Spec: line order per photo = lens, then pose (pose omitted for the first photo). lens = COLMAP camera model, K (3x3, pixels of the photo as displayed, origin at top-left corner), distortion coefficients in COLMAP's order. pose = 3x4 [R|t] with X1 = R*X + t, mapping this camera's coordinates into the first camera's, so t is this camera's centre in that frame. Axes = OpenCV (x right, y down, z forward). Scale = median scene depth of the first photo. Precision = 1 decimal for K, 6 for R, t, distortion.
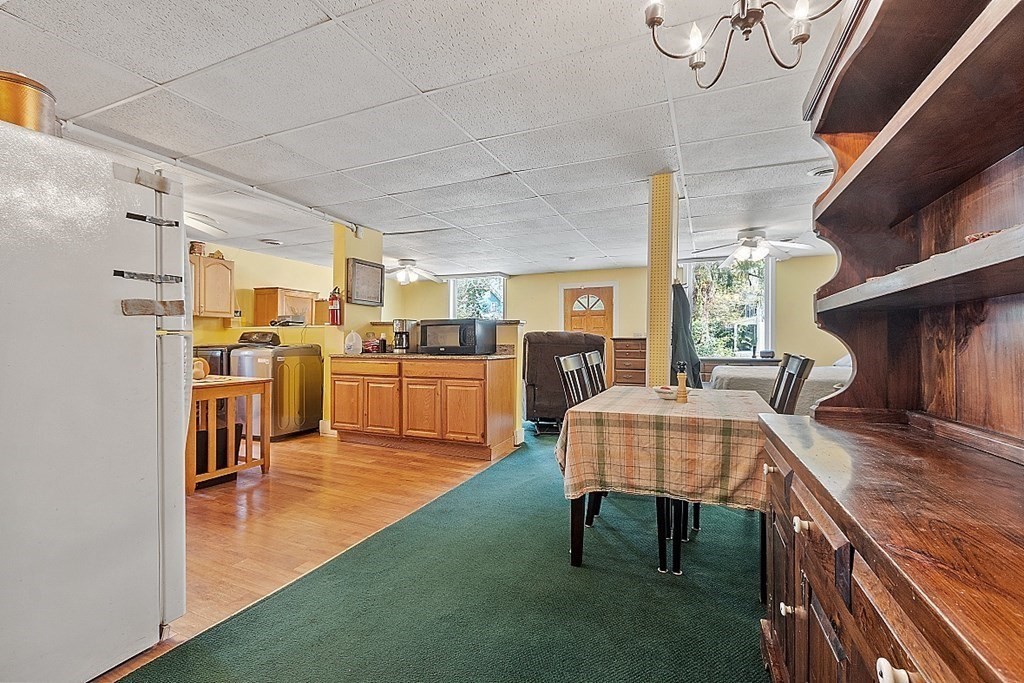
lens RADIAL K [[447.2, 0, 510.5], [0, 447.2, 342.6], [0, 0, 1]] dist [0.001063, -0.001085]
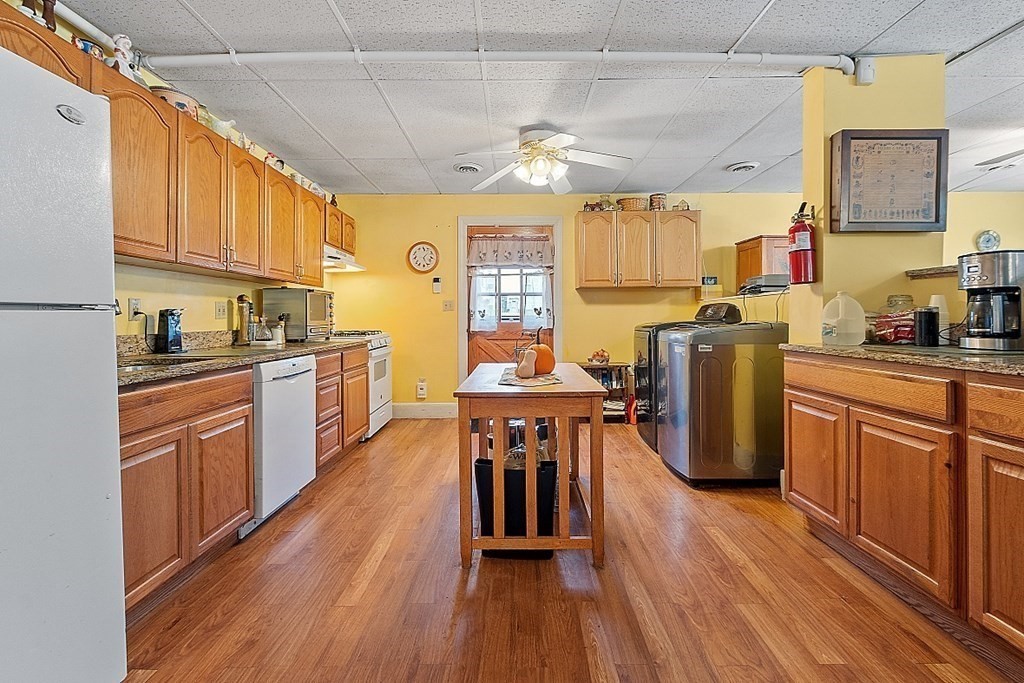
lens RADIAL K [[447.2, 0, 518.8], [0, 447.2, 322.3], [0, 0, 1]] dist [0.001063, -0.001085]
pose [[0.399873, 0.001348, -0.916569, -0.071573], [0.009552, 0.999938, 0.005638, -0.002915], [0.916521, -0.011009, 0.399836, 0.524683]]
